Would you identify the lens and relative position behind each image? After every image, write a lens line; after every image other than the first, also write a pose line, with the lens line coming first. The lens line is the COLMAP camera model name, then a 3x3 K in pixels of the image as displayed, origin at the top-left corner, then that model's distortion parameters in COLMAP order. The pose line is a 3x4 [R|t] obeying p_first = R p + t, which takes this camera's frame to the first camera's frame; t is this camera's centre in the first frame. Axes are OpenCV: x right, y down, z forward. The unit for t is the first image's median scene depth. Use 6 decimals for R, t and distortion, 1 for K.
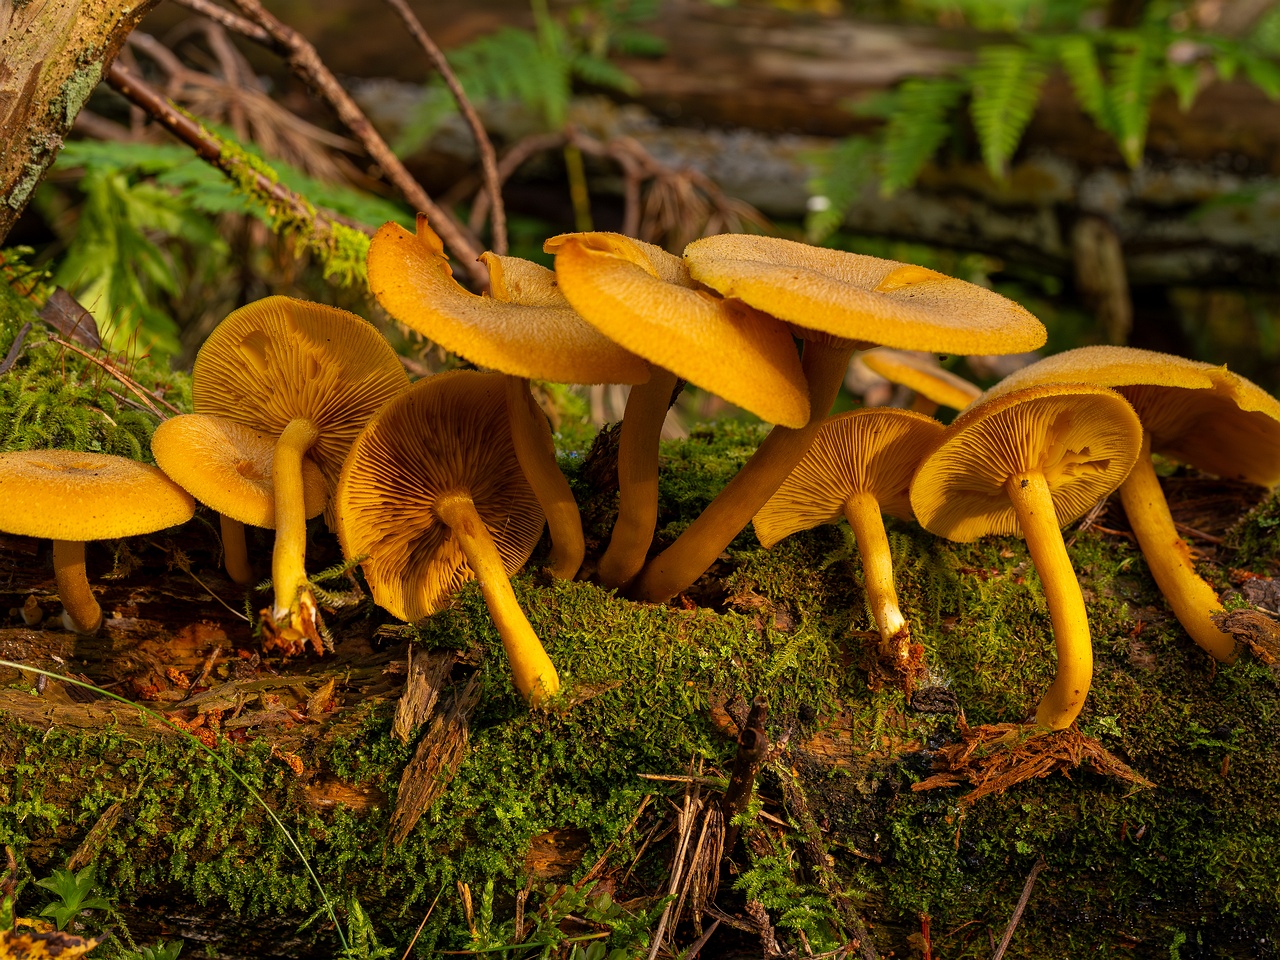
lens RADIAL K [[2079.5, 0, 649.1], [0, 2079.5, 493.5], [0, 0, 1]] dist [-0.000699, -0.045486]
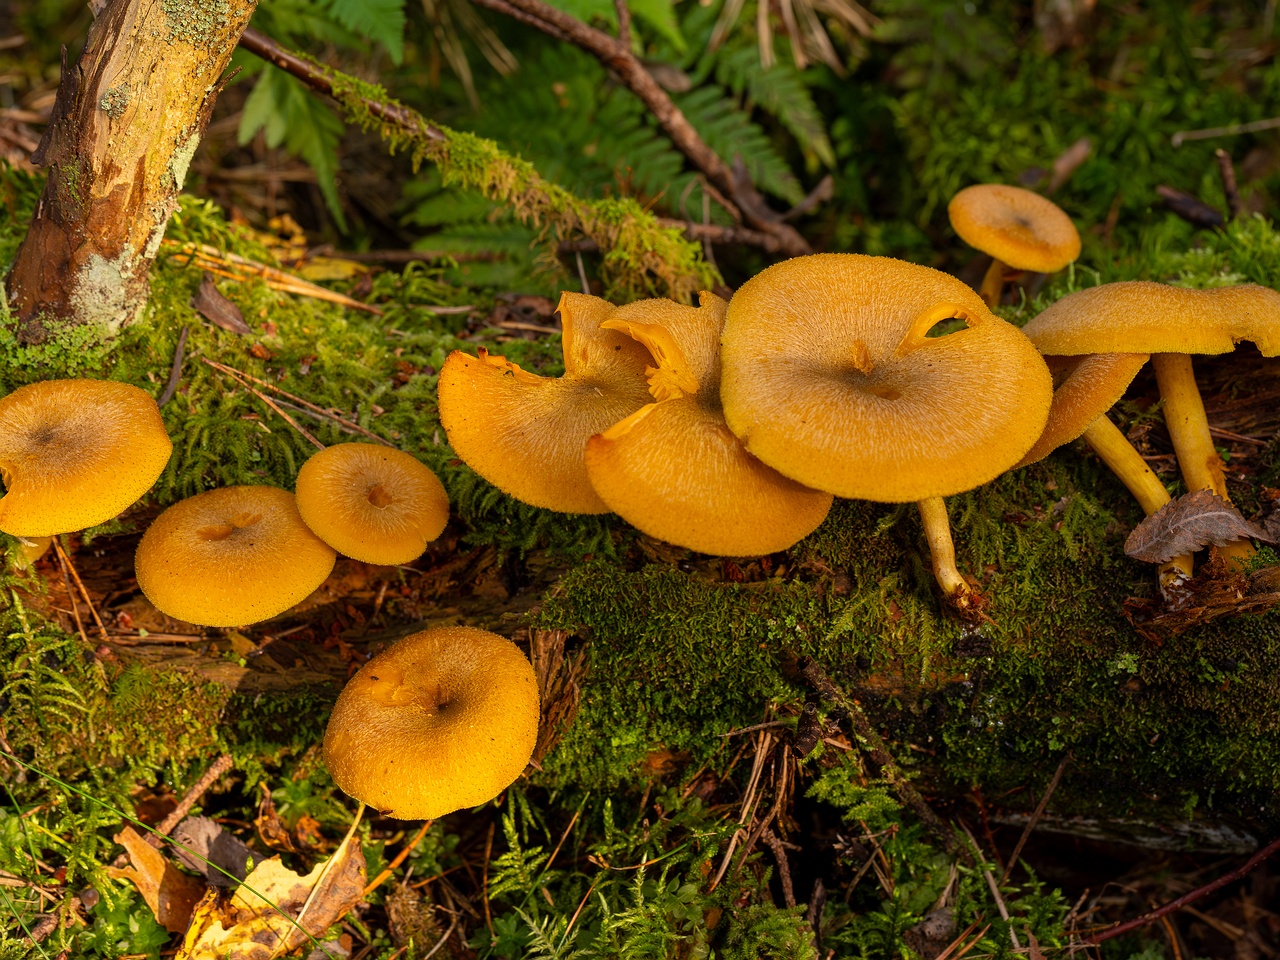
lens RADIAL K [[2066.2, 0, 626.5], [0, 2066.2, 479.4], [0, 0, 1]] dist [-0.002438, -0.033121]
pose [[0.981536, -0.022882, -0.189903, 0.168171], [0.106873, 0.888996, 0.445268, -0.521989], [0.158635, -0.457342, 0.875027, -0.005757]]
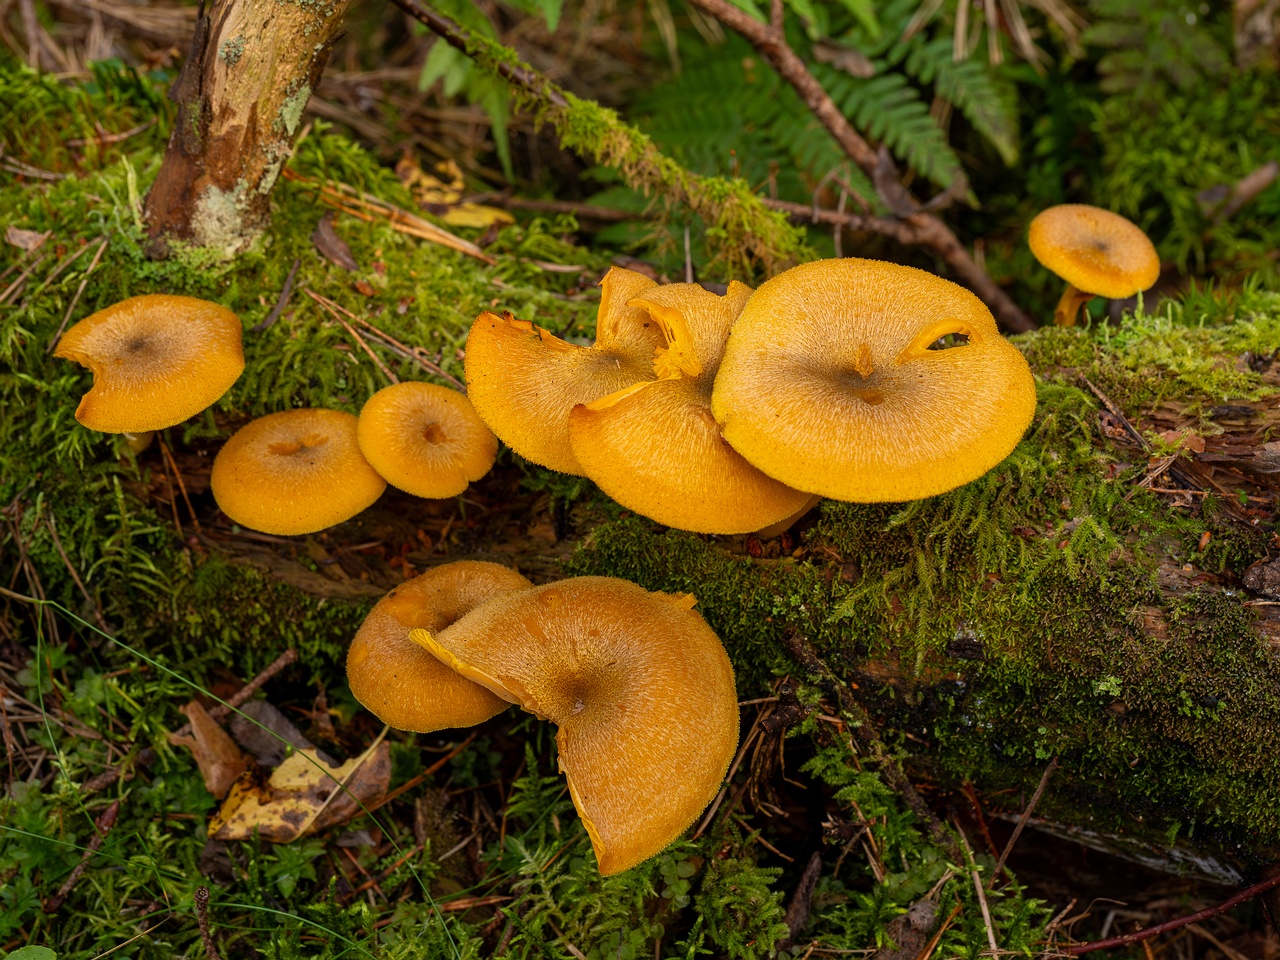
lens RADIAL K [[2070.7, 0, 640.0], [0, 2070.7, 480.0], [0, 0, 1]] dist [-0.010734, -0.005961]
pose [[0.928138, 0.107588, -0.356349, 0.381072], [0.072782, 0.886390, 0.457181, -0.556333], [0.365052, -0.450263, 0.814862, -0.015051]]
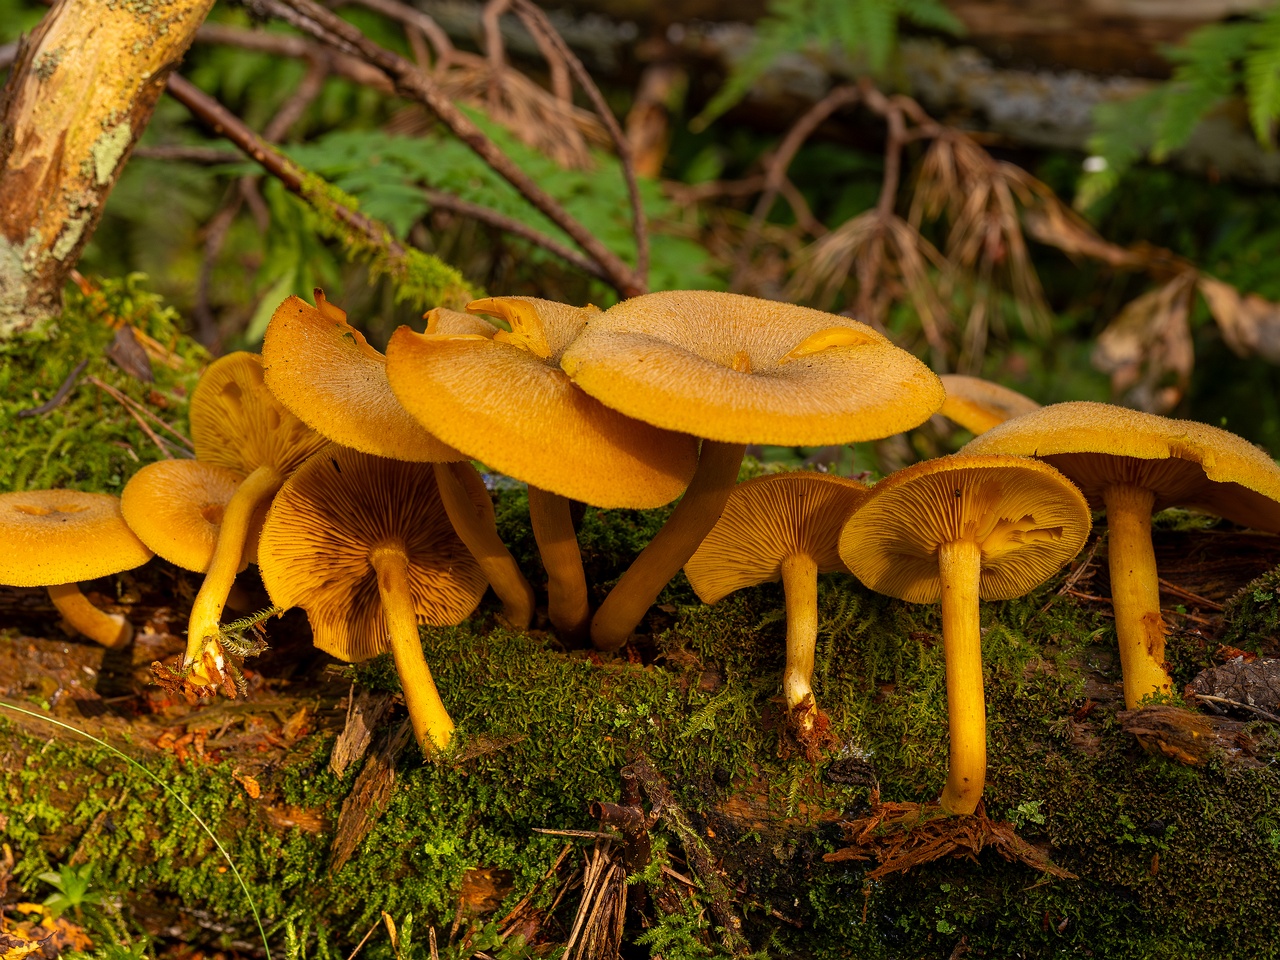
lens RADIAL K [[2080.7, 0, 642.0], [0, 2080.7, 483.8], [0, 0, 1]] dist [-0.005376, -0.022751]
pose [[0.951839, 0.034572, -0.304642, 0.336376], [-0.015516, 0.997781, 0.064752, -0.097745], [0.306204, -0.056907, 0.950263, 0.045037]]
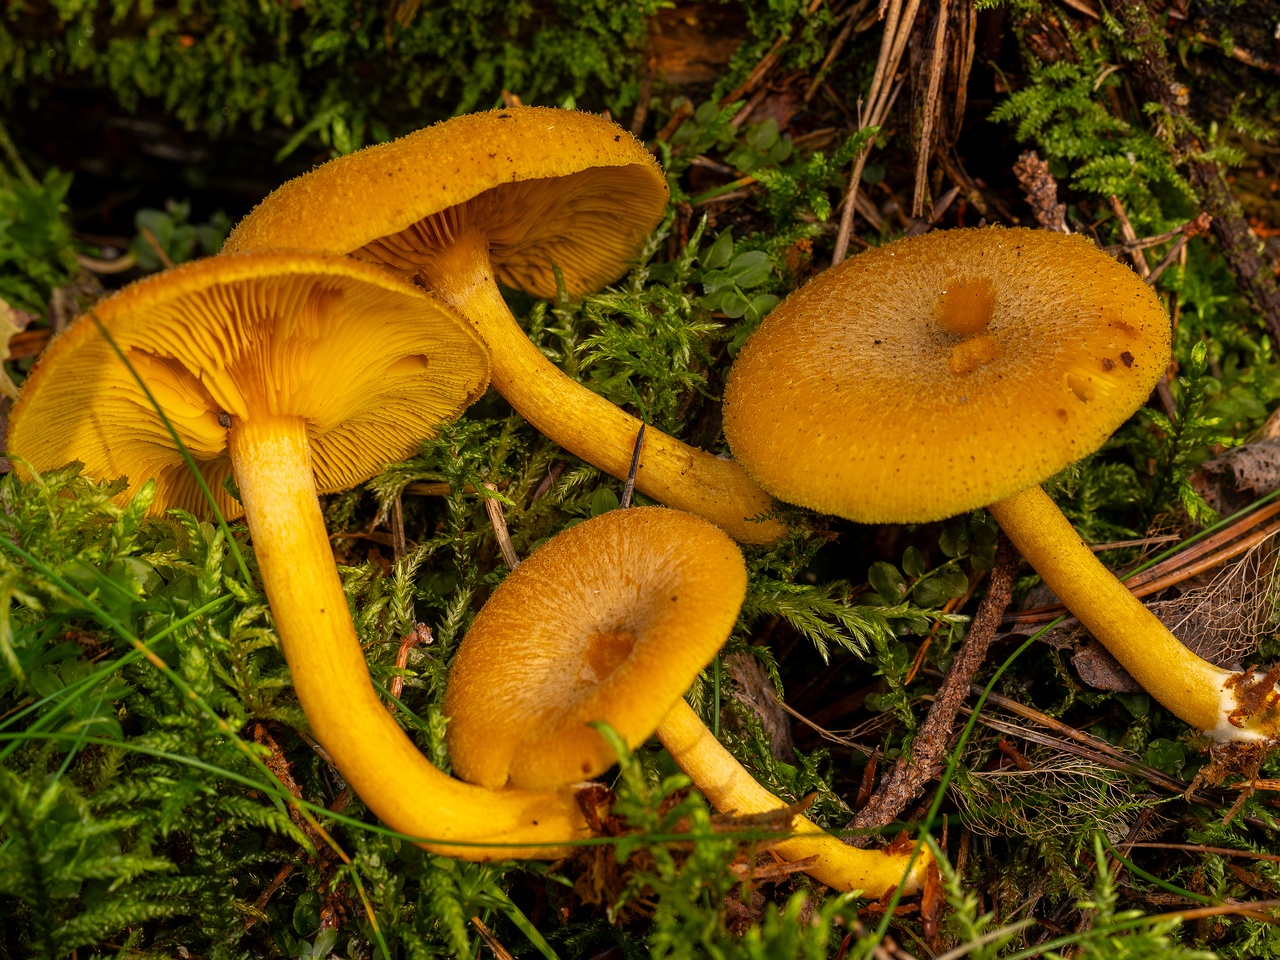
lens RADIAL K [[2751.8, 0, 745.8], [0, 2751.8, 458.9], [0, 0, 1]] dist [-0.010780, 0.320505]
pose [[0.970522, 0.065962, -0.231809, 0.148252], [0.021882, 0.933728, 0.357313, 0.011433], [0.240016, -0.351853, 0.904761, 0.285175]]
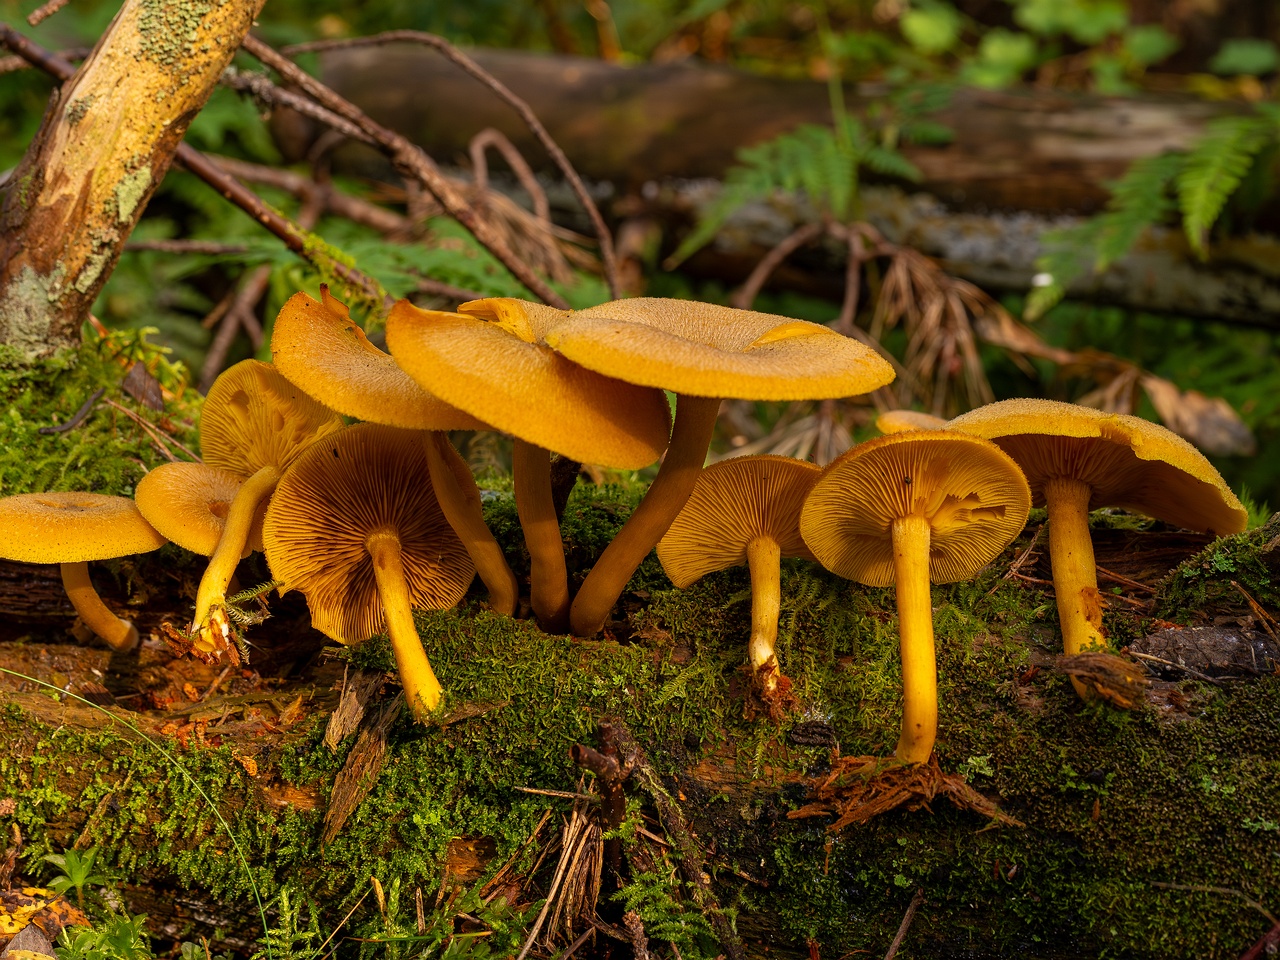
lens RADIAL K [[2070.7, 0, 640.0], [0, 2070.7, 480.0], [0, 0, 1]] dist [-0.010734, -0.005961]
pose [[0.955209, 0.001018, -0.295929, 0.362094], [-0.017568, 0.998426, -0.053270, 0.028728], [0.295409, 0.056082, 0.953724, -0.030867]]
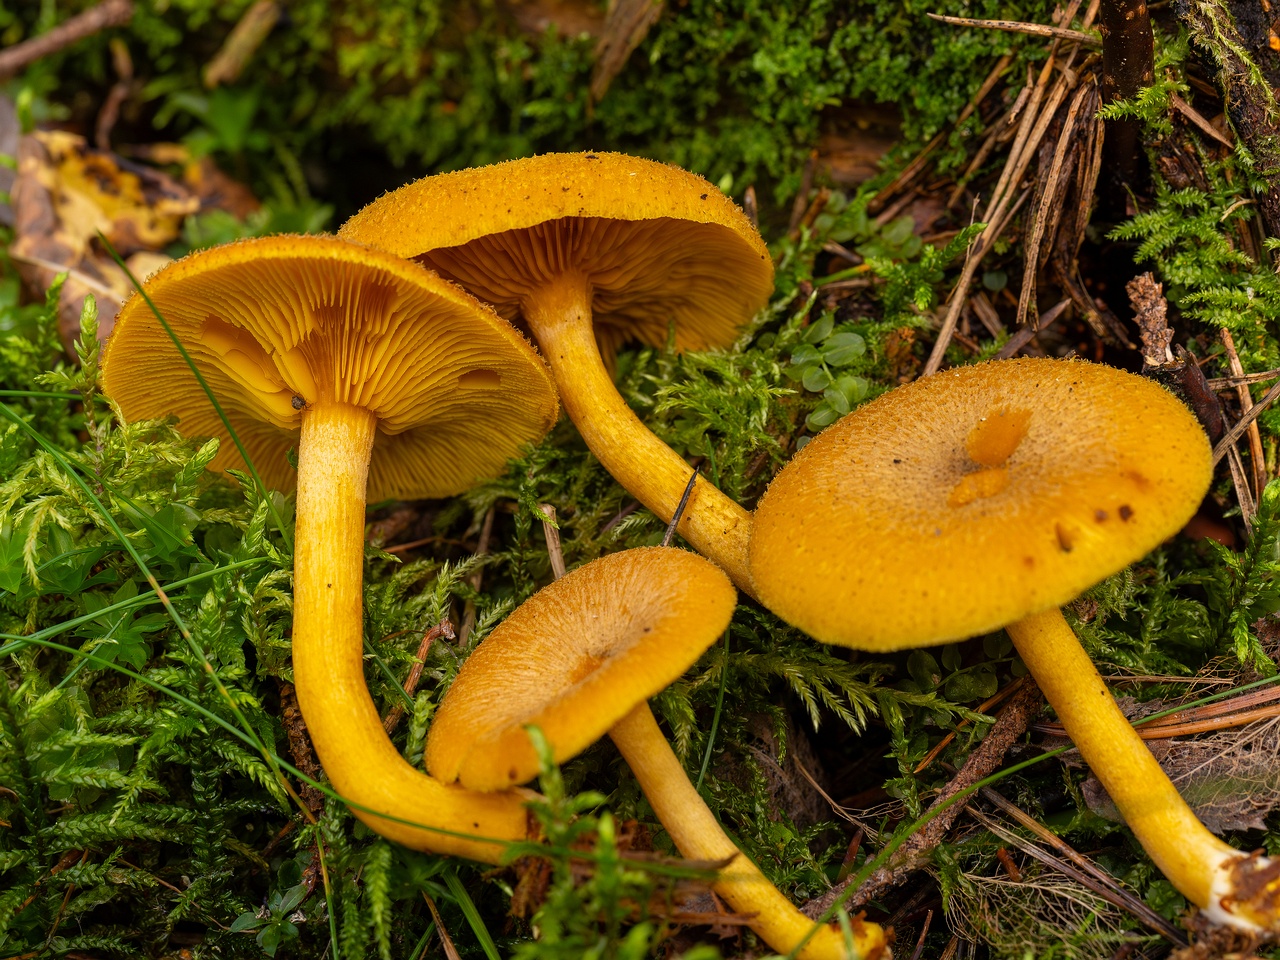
lens RADIAL K [[2095.0, 0, 639.7], [0, 2095.0, 491.4], [0, 0, 1]] dist [-0.000013, -0.048192]
pose [[0.838758, 0.194659, -0.508520, 0.225730], [-0.041112, 0.953888, 0.297333, 0.091292], [0.542950, -0.228484, 0.808084, 0.453842]]
